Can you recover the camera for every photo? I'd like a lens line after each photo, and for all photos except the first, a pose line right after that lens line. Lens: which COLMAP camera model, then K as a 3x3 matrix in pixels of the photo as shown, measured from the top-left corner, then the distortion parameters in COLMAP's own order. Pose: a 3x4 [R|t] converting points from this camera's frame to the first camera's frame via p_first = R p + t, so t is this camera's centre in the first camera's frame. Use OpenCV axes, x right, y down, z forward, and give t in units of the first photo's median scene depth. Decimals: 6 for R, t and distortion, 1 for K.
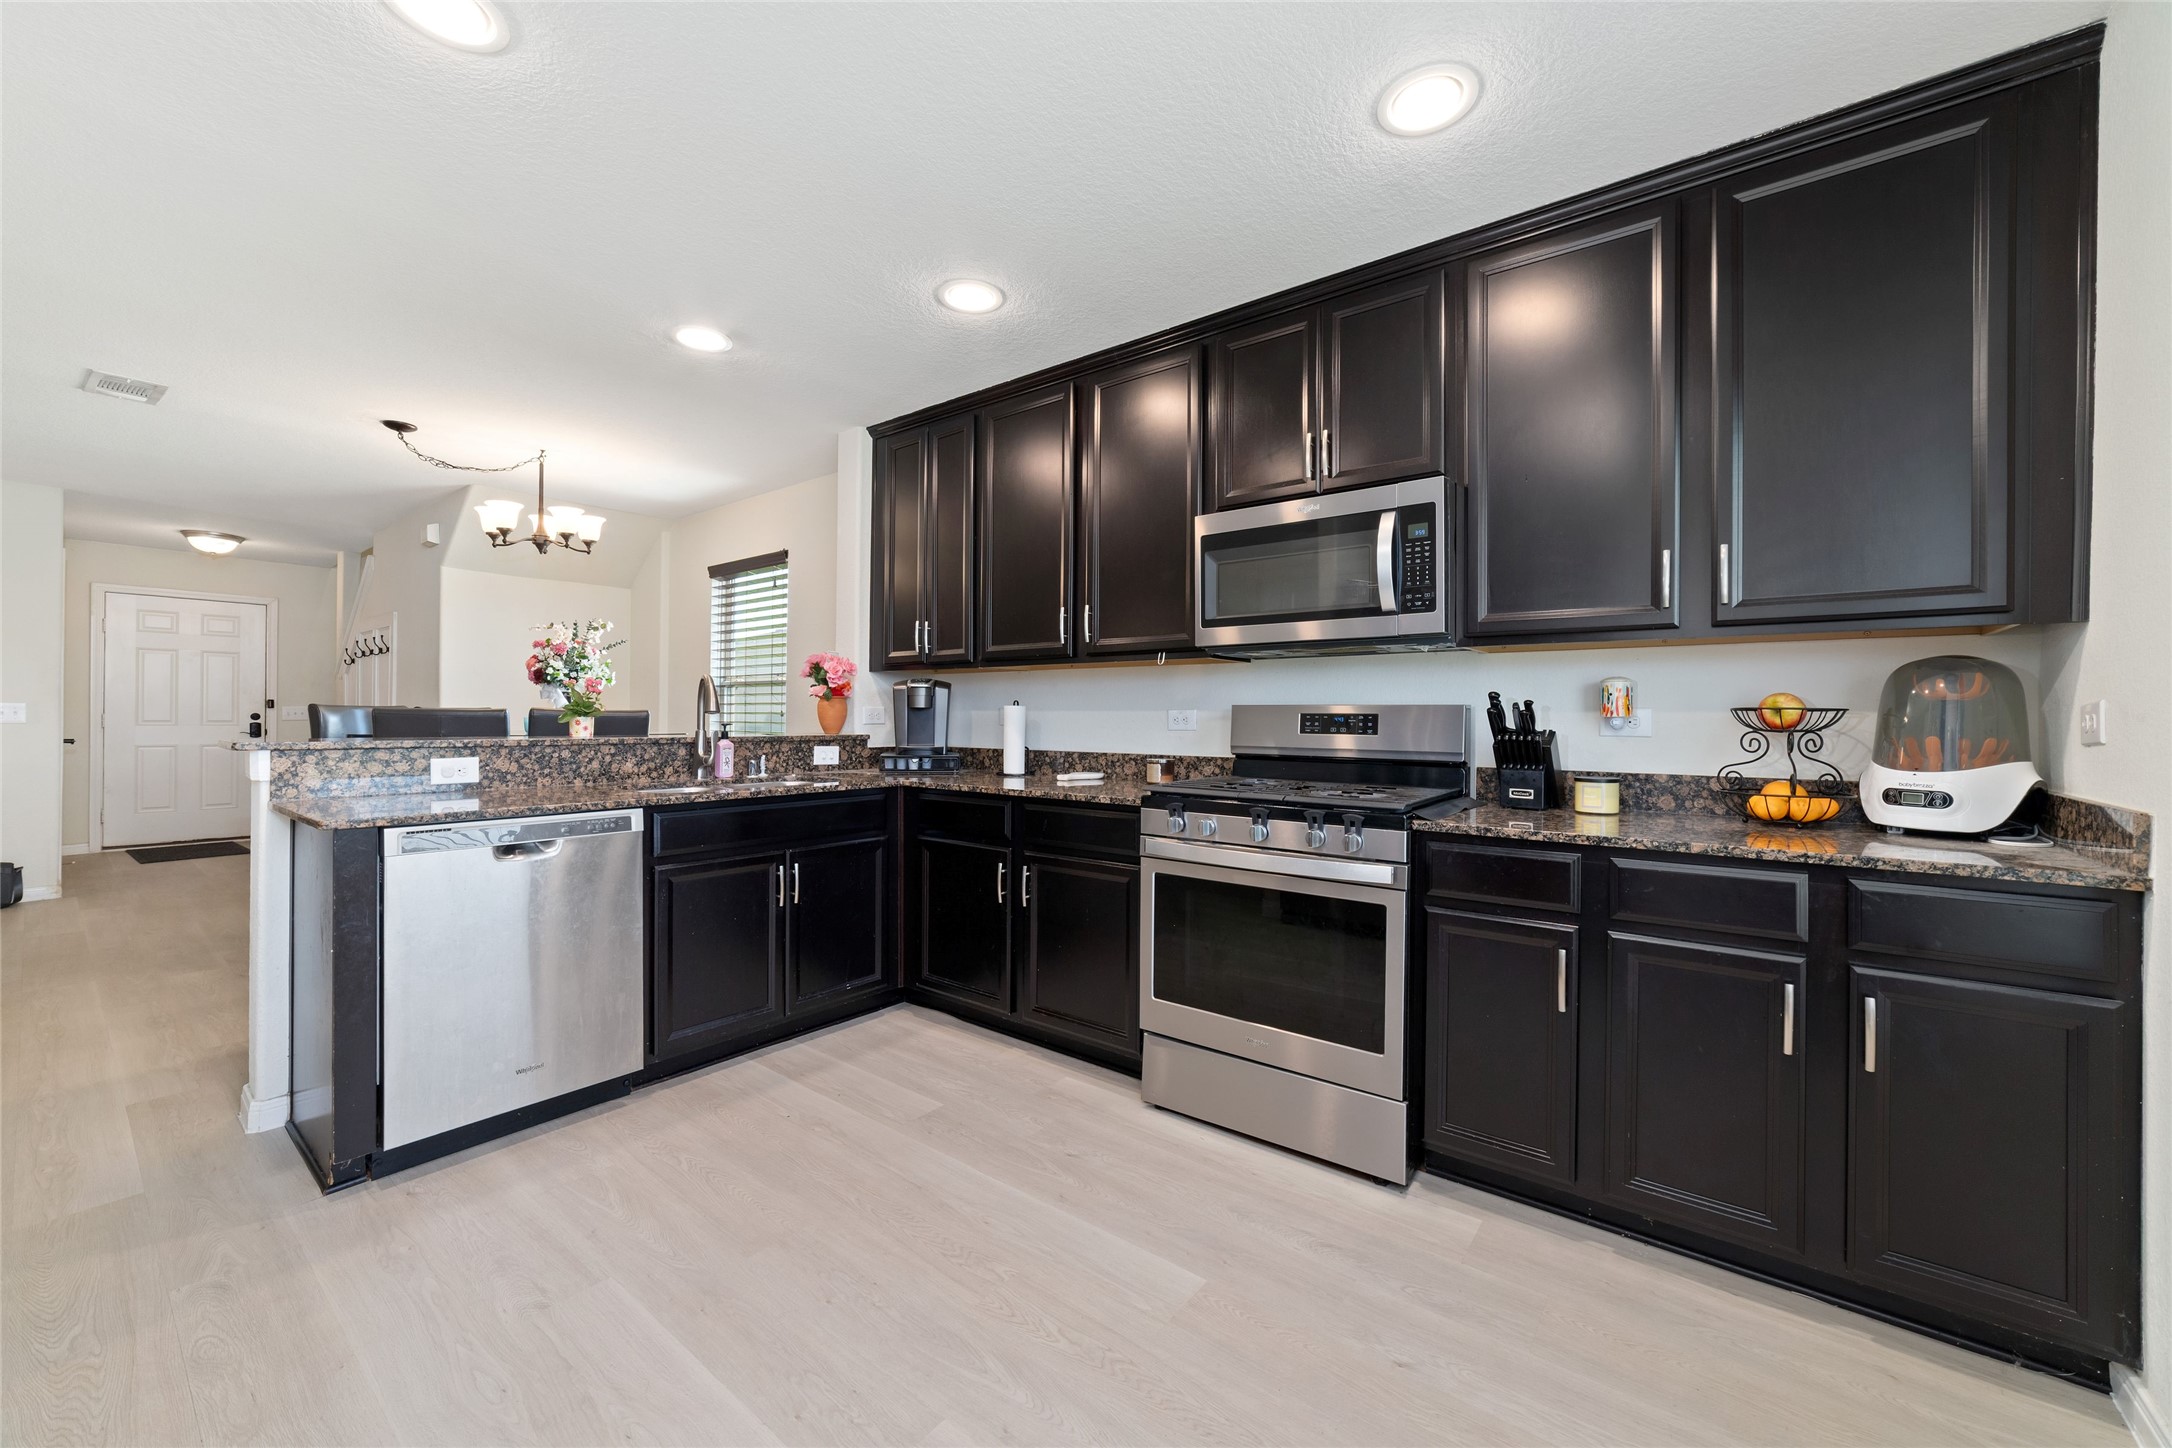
lens RADIAL K [[830.4, 0, 1087.1], [0, 830.4, 713.5], [0, 0, 1]] dist [-0.020065, 0.005697]
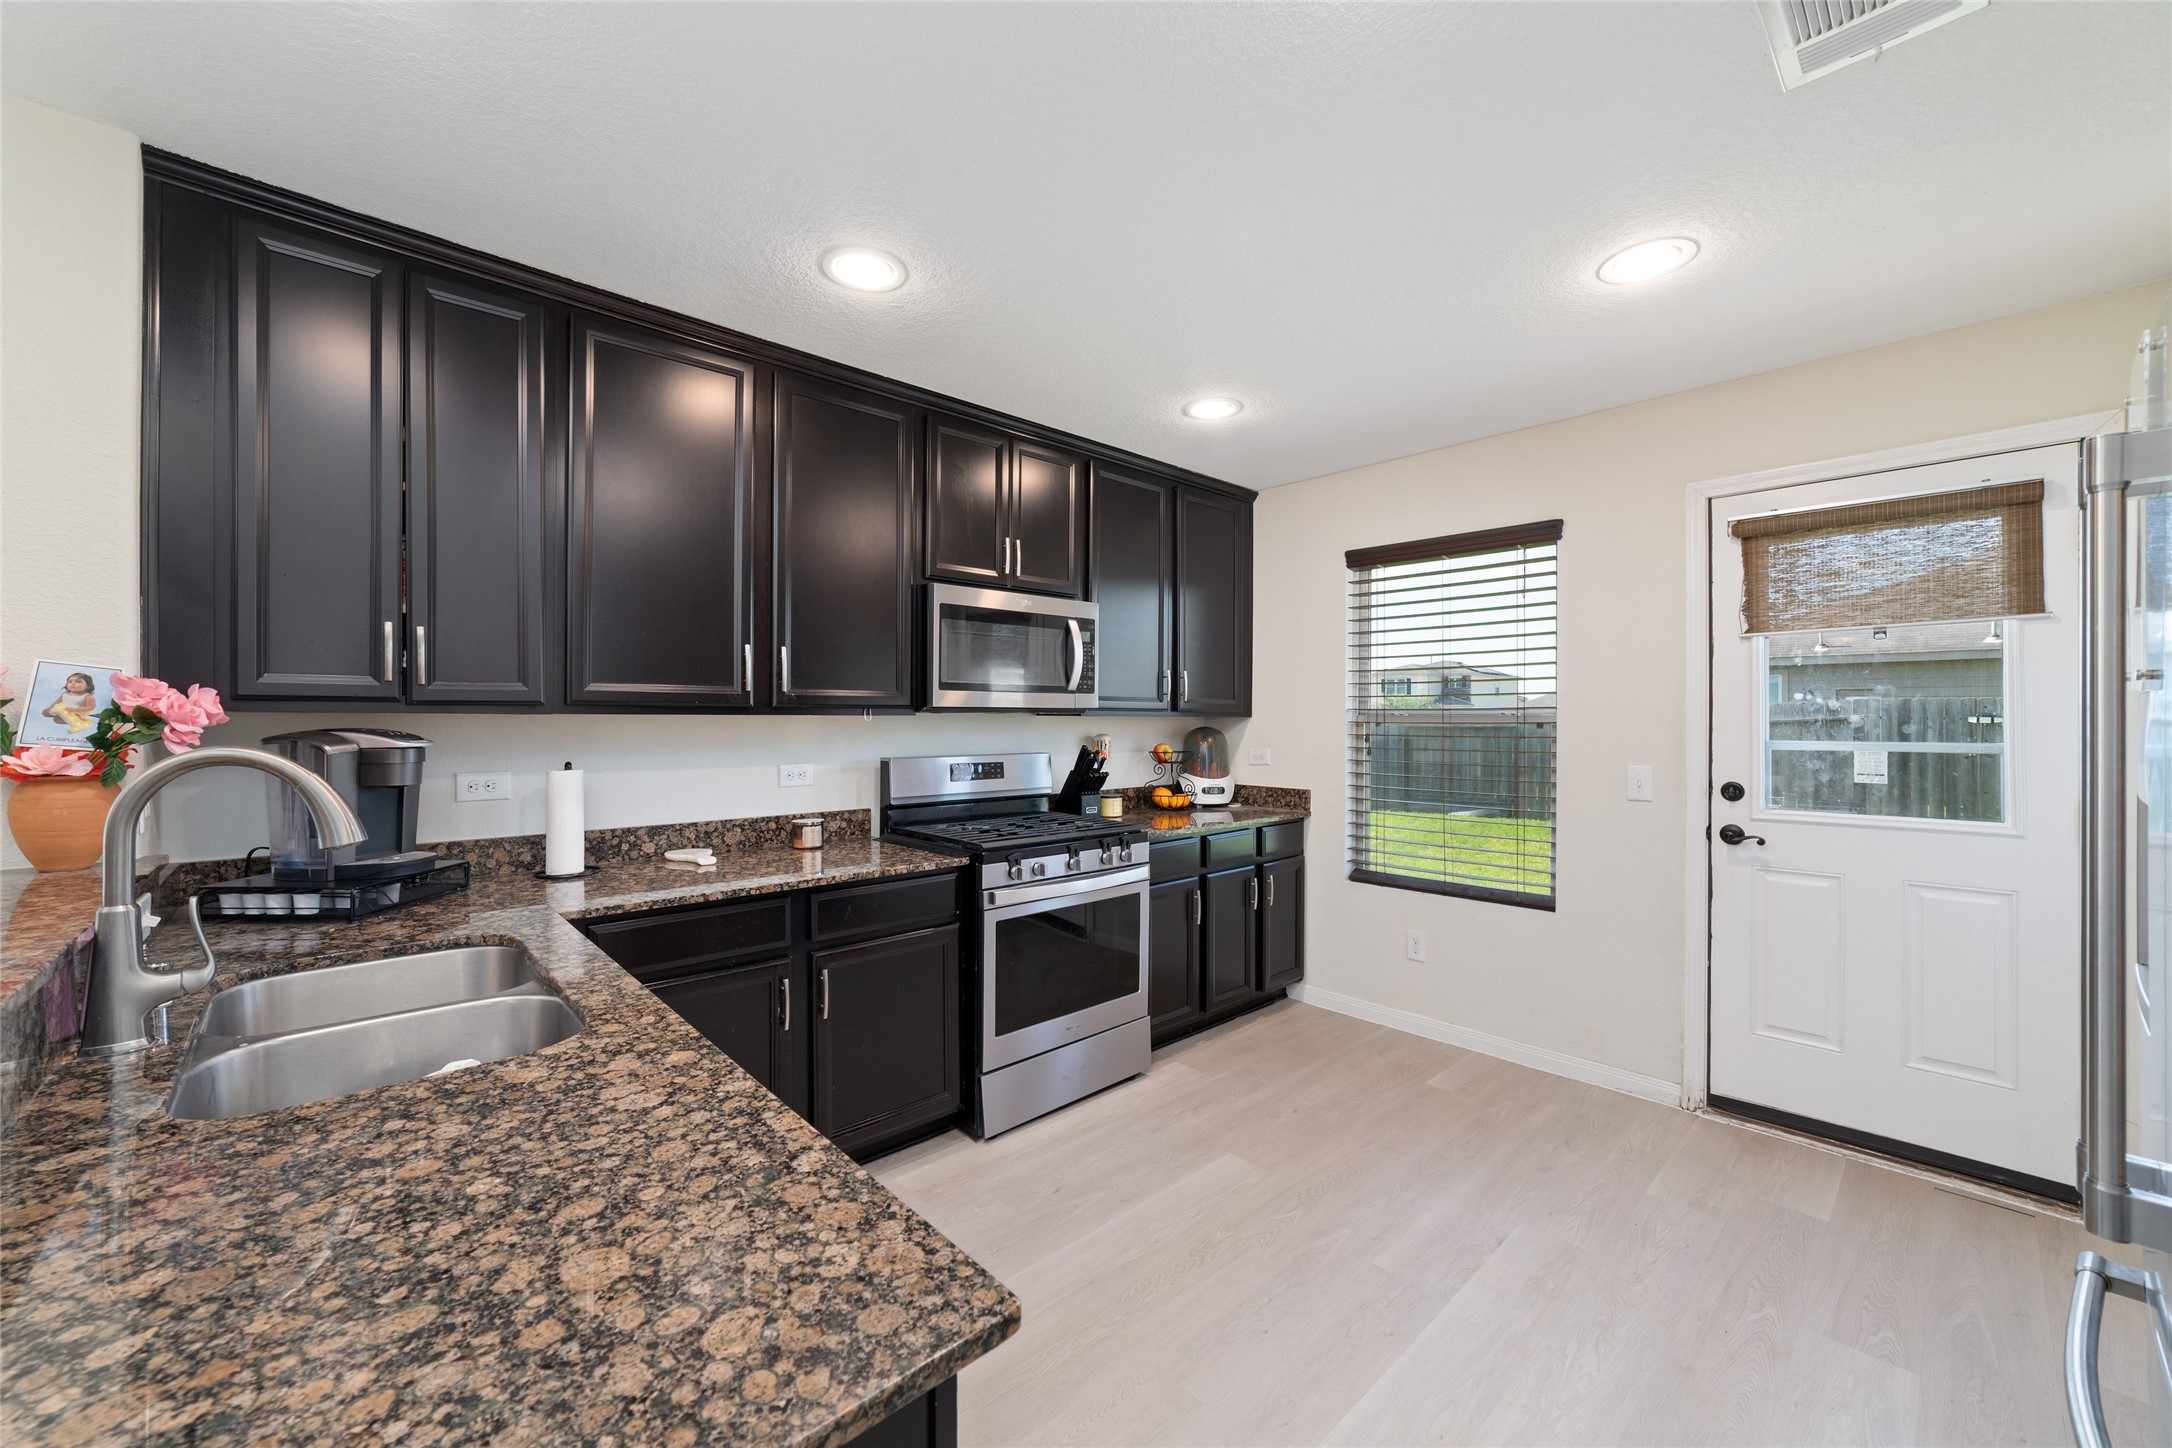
lens RADIAL K [[830.4, 0, 1087.1], [0, 830.4, 713.5], [0, 0, 1]] dist [-0.020065, 0.005697]
pose [[0.161494, 0.002271, 0.986871, -0.963776], [-0.004362, 0.999989, -0.001587, -0.078576], [-0.986864, -0.004048, 0.161502, 0.704401]]
